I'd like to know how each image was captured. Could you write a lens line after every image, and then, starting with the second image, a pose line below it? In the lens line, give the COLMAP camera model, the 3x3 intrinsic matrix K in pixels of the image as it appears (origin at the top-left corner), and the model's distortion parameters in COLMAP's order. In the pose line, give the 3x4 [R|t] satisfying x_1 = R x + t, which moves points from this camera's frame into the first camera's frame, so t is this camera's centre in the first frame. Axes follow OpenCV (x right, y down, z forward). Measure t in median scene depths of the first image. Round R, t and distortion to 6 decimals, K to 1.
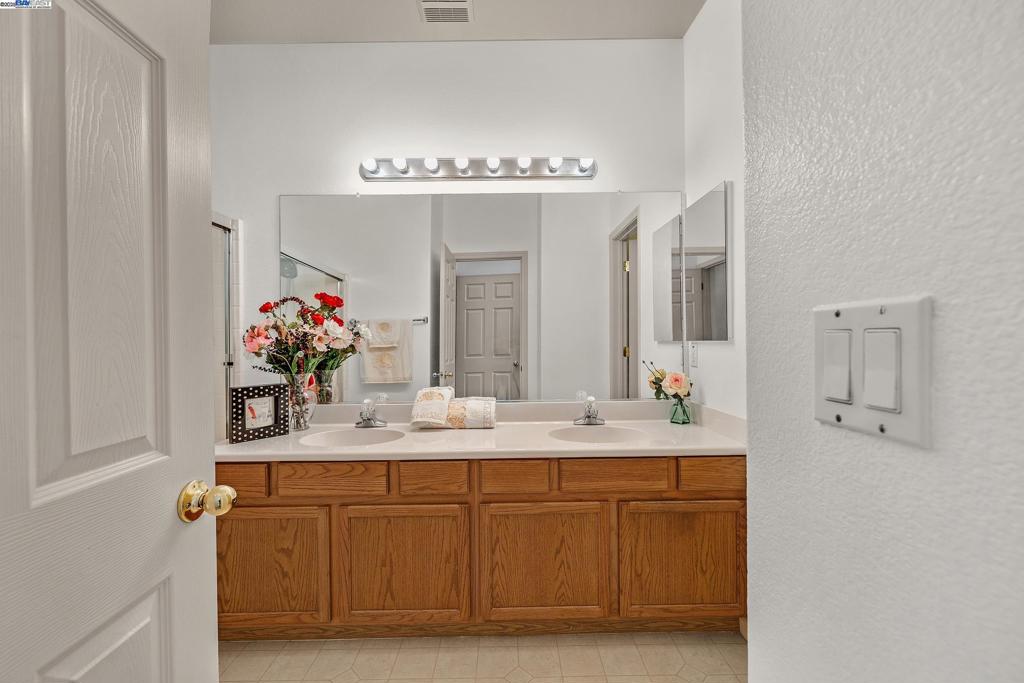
lens RADIAL K [[428.7, 0, 507.4], [0, 428.7, 341.4], [0, 0, 1]] dist [0.000052, 0.000308]
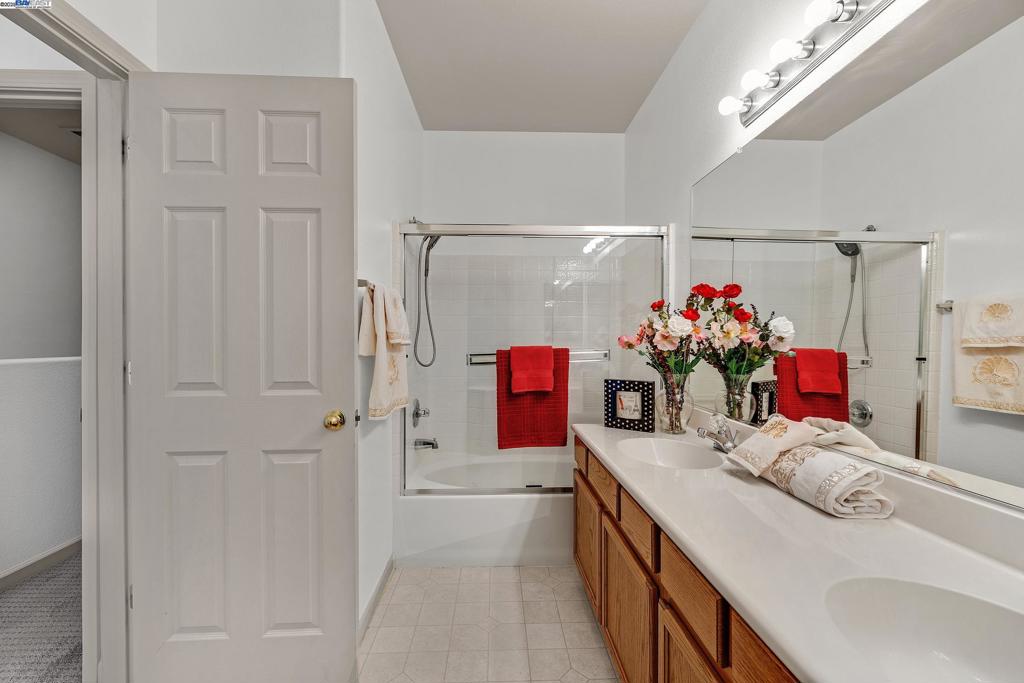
lens RADIAL K [[428.7, 0, 507.4], [0, 428.7, 341.4], [0, 0, 1]] dist [0.000052, 0.000308]
pose [[0.019940, 0.007203, -0.999775, 0.495824], [0.006300, 0.999953, 0.007330, -0.005149], [0.999781, -0.006445, 0.019894, 0.669314]]
